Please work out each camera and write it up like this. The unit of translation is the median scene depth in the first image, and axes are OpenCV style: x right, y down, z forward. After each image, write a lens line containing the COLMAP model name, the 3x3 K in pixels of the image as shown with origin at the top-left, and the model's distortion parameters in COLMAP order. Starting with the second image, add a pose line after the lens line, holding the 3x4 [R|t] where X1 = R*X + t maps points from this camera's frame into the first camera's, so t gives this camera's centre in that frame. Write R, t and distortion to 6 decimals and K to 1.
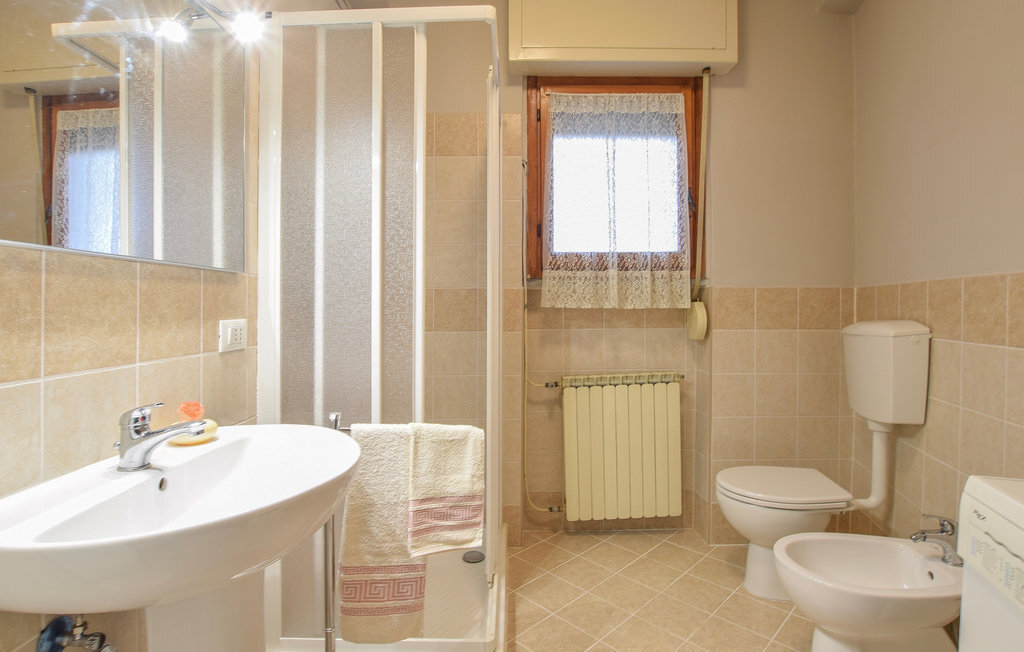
lens RADIAL K [[475.9, 0, 523.1], [0, 475.9, 316.6], [0, 0, 1]] dist [-0.016716, 0.000116]
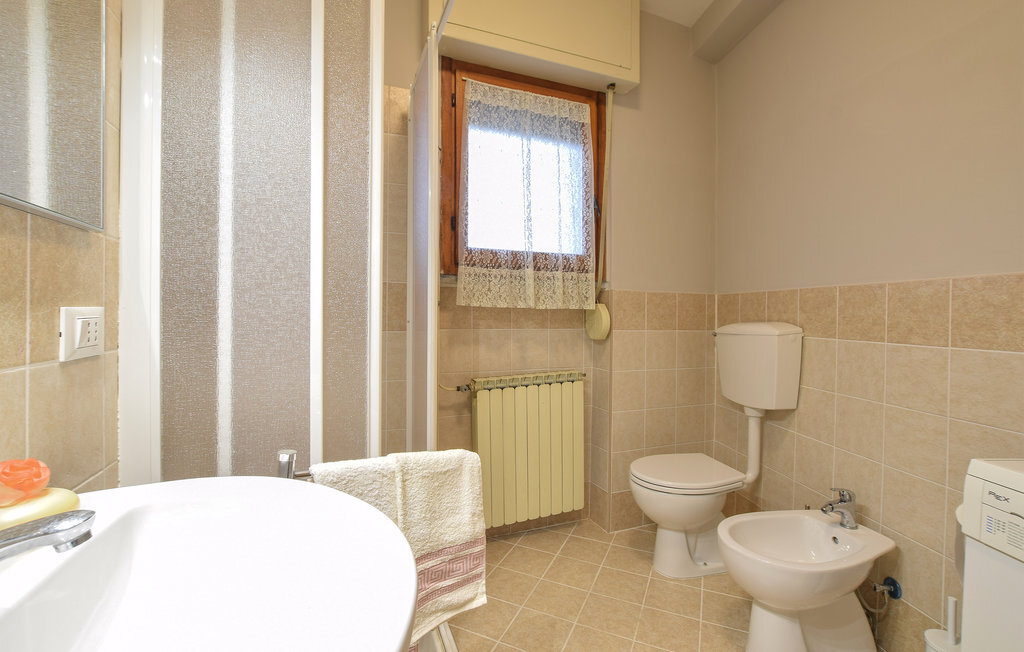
lens RADIAL K [[435.7, 0, 512.0], [0, 435.7, 319.6], [0, 0, 1]] dist [-0.019145, -0.000005]
pose [[0.939737, 0.010617, 0.341732, -0.174782], [-0.010027, 0.999944, -0.003494, 0.011584], [-0.341750, -0.000143, 0.939791, 0.187616]]
